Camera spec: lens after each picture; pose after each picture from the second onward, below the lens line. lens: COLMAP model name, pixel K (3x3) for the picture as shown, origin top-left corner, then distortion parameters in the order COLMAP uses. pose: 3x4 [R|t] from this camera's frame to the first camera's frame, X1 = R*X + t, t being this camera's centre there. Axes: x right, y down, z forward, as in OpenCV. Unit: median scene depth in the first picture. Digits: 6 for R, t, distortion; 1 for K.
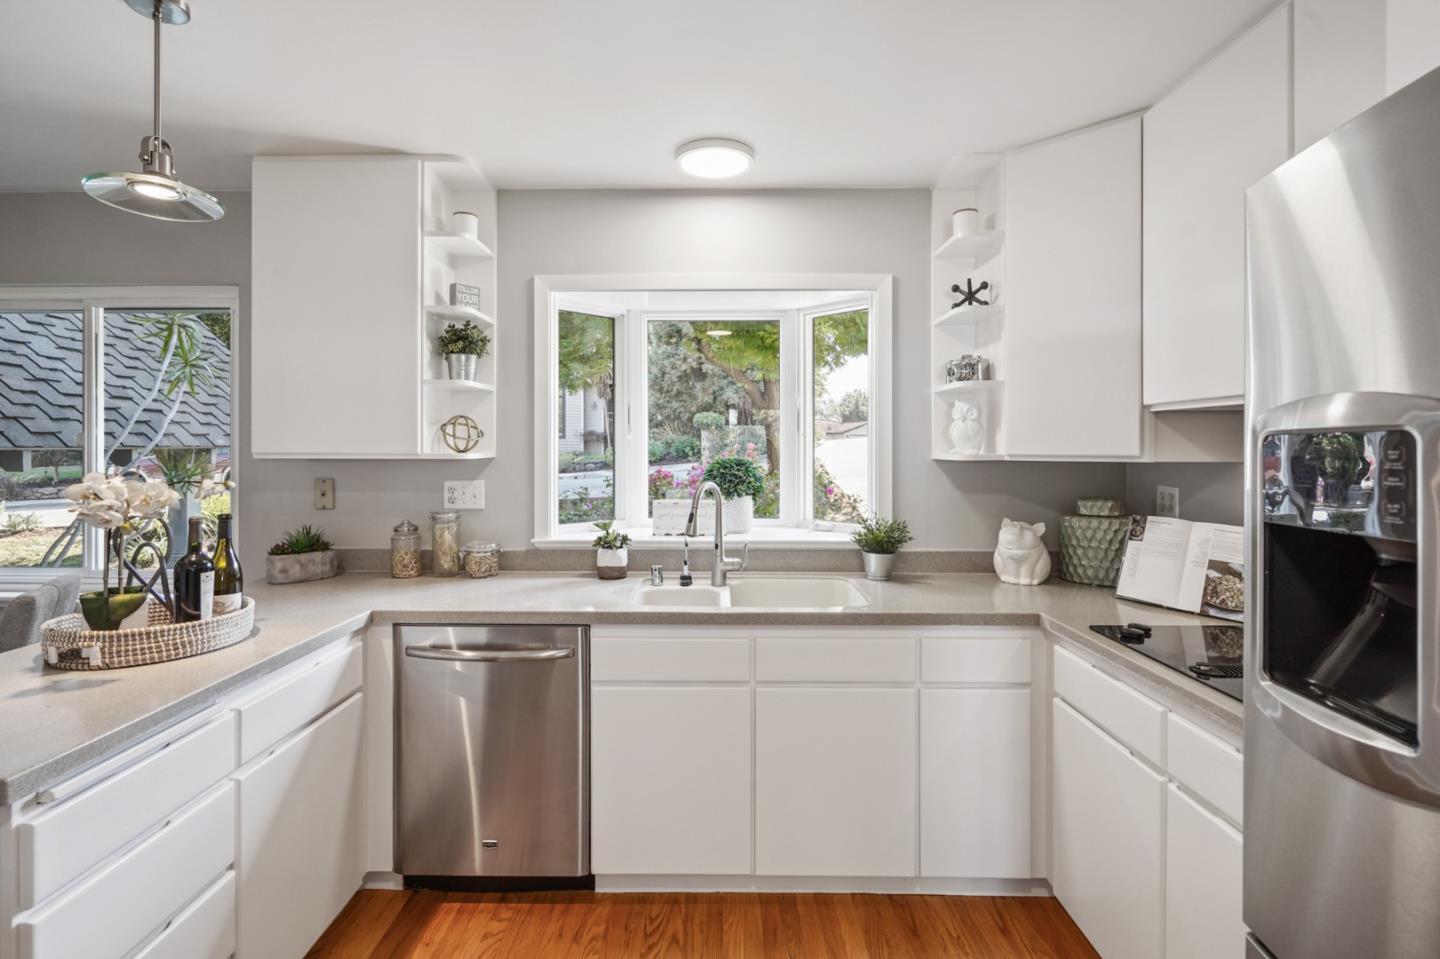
lens RADIAL K [[691.7, 0, 703.0], [0, 691.7, 444.7], [0, 0, 1]] dist [0.002581, 0.001643]
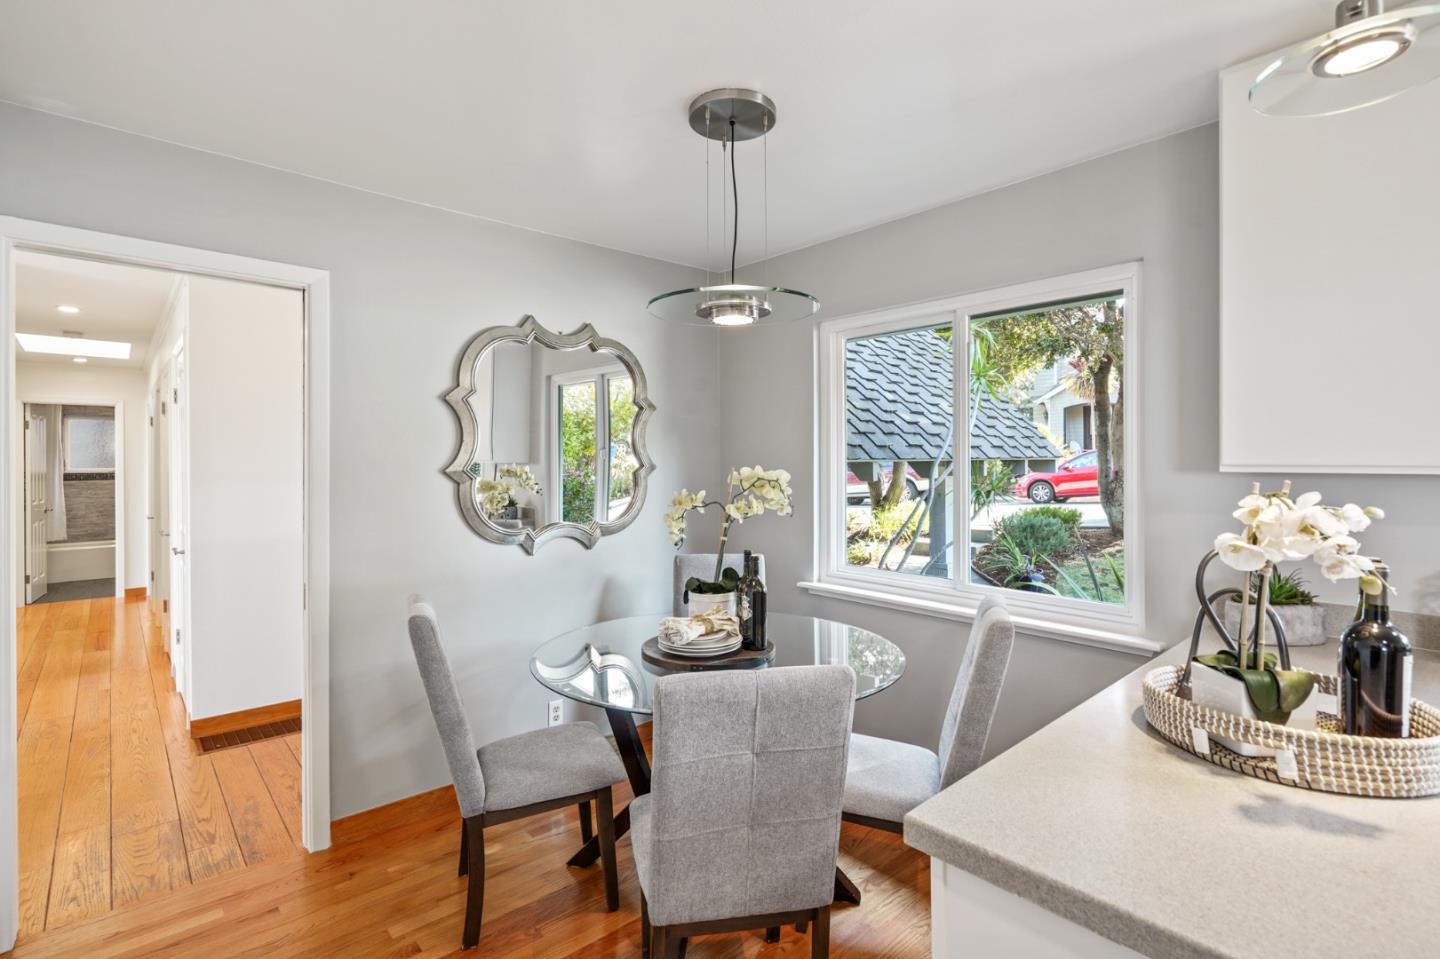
lens RADIAL K [[691.7, 0, 718.6], [0, 691.7, 468.1], [0, 0, 1]] dist [0.002581, 0.001643]
pose [[0.688638, 0.007671, -0.725065, -0.747752], [0.003815, 0.999892, 0.014202, 0.002616], [0.725095, -0.012546, 0.688534, 0.127993]]
